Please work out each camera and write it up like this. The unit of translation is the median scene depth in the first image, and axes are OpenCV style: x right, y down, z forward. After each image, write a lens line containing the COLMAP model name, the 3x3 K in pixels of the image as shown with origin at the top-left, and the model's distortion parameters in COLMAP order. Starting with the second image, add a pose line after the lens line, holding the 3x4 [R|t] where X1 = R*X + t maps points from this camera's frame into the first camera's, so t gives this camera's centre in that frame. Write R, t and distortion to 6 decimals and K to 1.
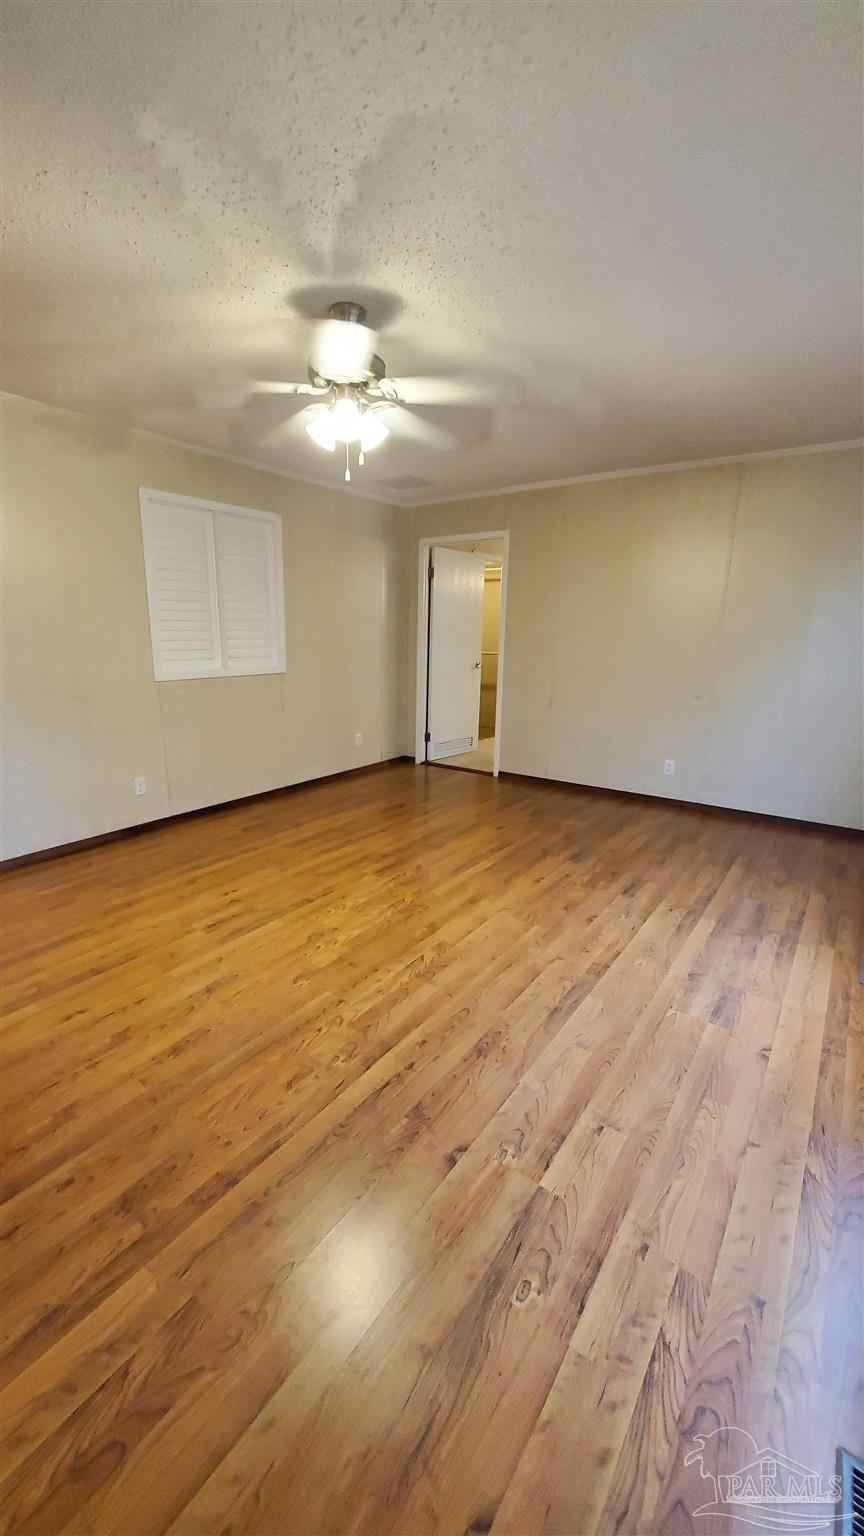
lens RADIAL K [[604.3, 0, 434.1], [0, 604.3, 764.7], [0, 0, 1]] dist [-0.002469, -0.001640]
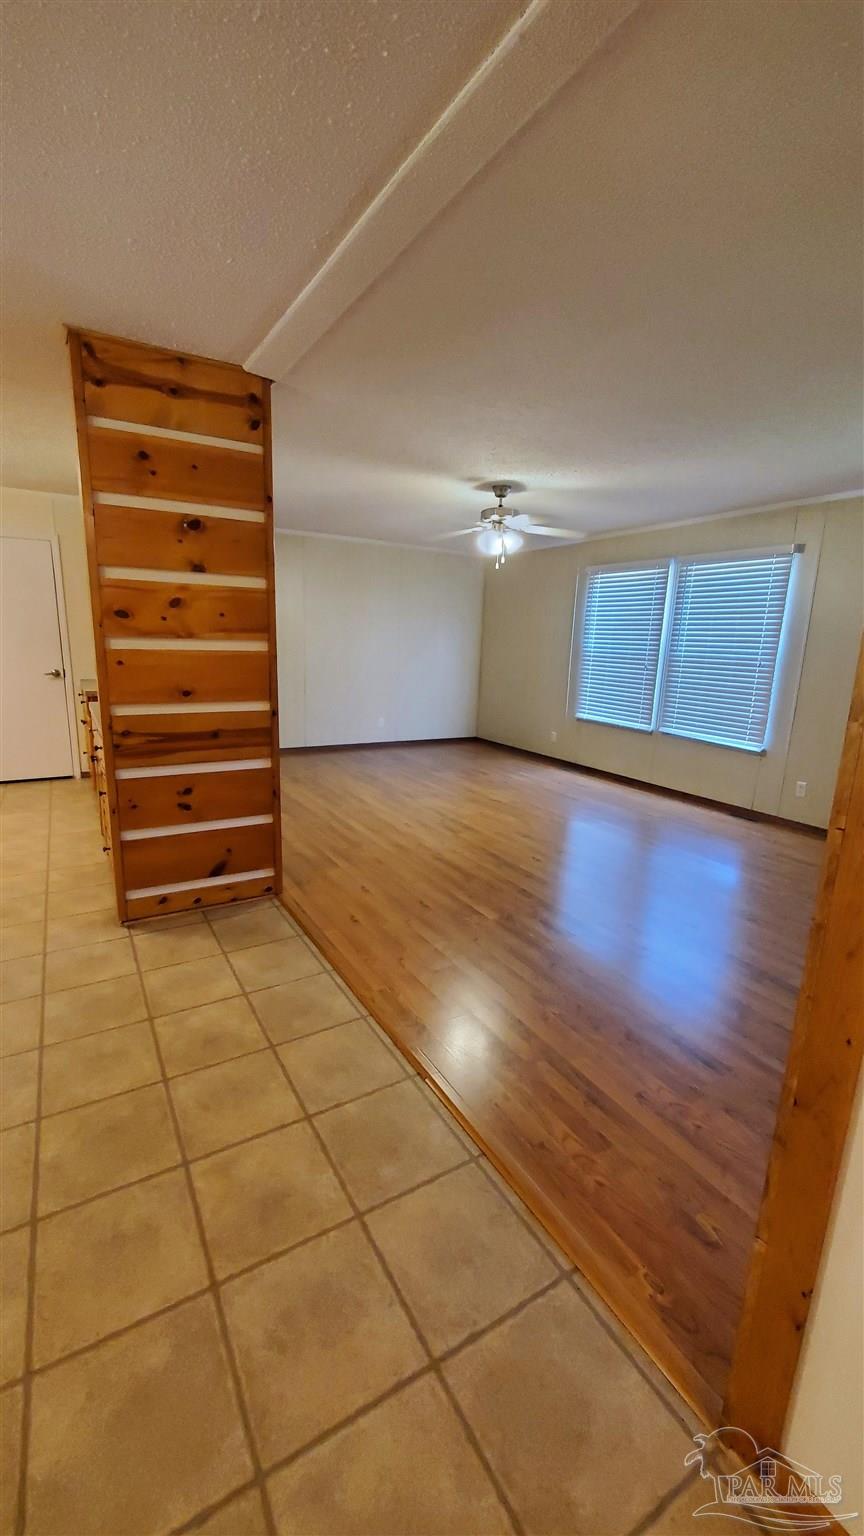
lens RADIAL K [[604.3, 0, 416.5], [0, 604.3, 766.1], [0, 0, 1]] dist [-0.002469, -0.001640]
pose [[0.421245, -0.184315, 0.888021, -1.565283], [0.171336, 0.977674, 0.121648, -0.096369], [-0.890616, 0.100906, 0.443420, 0.324953]]
